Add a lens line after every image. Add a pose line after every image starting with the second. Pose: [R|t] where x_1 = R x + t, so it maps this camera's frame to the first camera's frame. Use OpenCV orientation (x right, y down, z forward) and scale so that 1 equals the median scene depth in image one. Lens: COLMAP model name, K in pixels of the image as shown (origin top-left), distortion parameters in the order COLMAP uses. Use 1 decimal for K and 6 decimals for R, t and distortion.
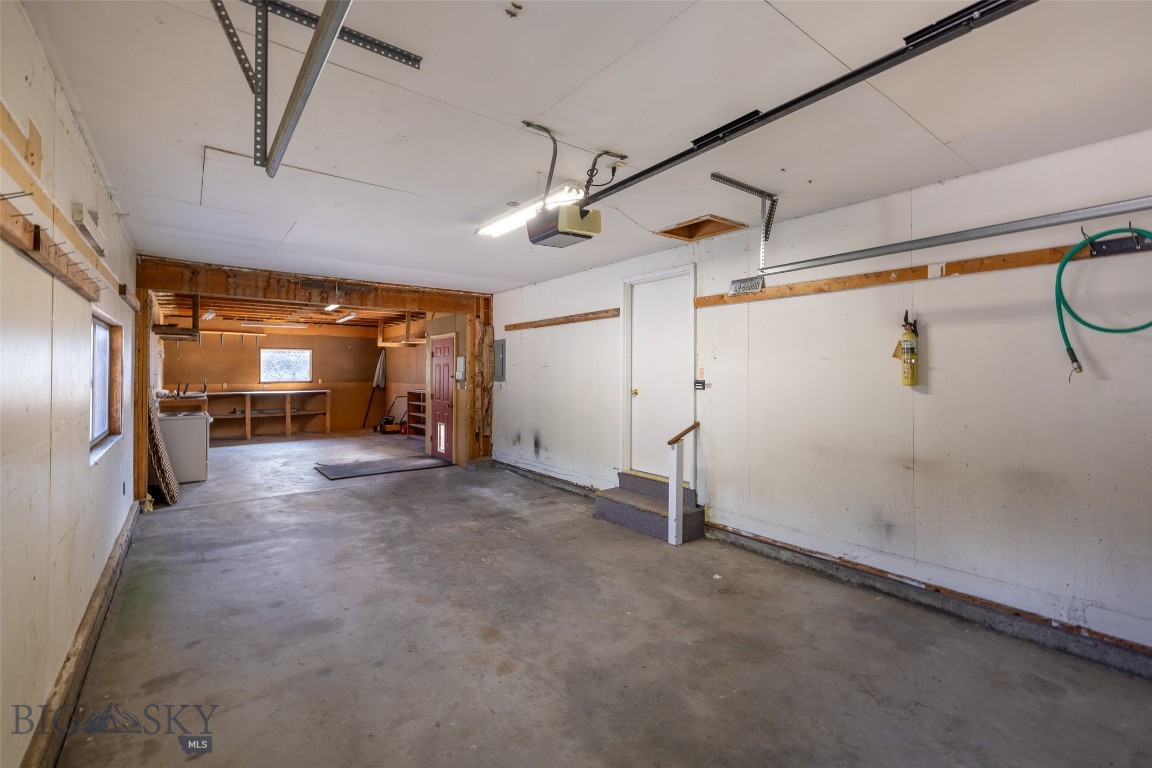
lens RADIAL K [[503.0, 0, 579.0], [0, 503.0, 369.8], [0, 0, 1]] dist [0.000572, -0.000217]
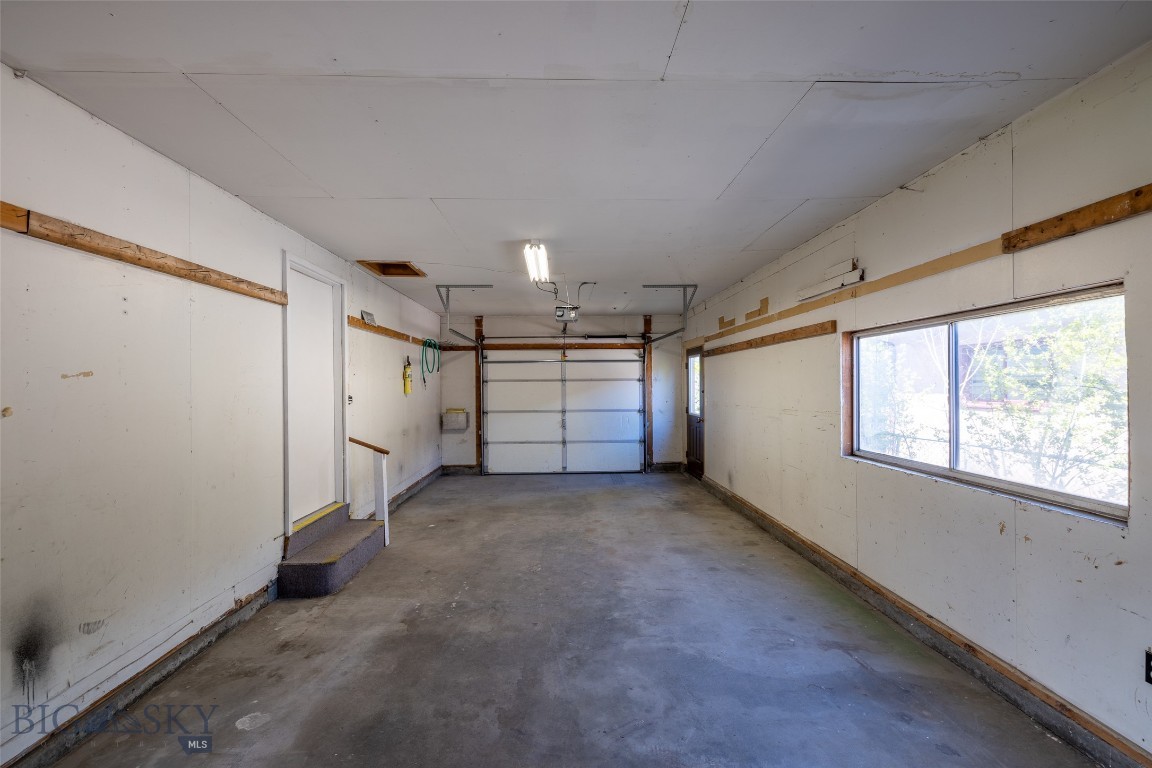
lens RADIAL K [[503.0, 0, 575.1], [0, 503.0, 385.2], [0, 0, 1]] dist [0.000572, -0.000217]
pose [[-0.813108, 0.003752, 0.582100, -0.883252], [0.003896, 0.999992, -0.001003, 0.002681], [-0.582099, 0.001452, -0.813116, 1.863251]]
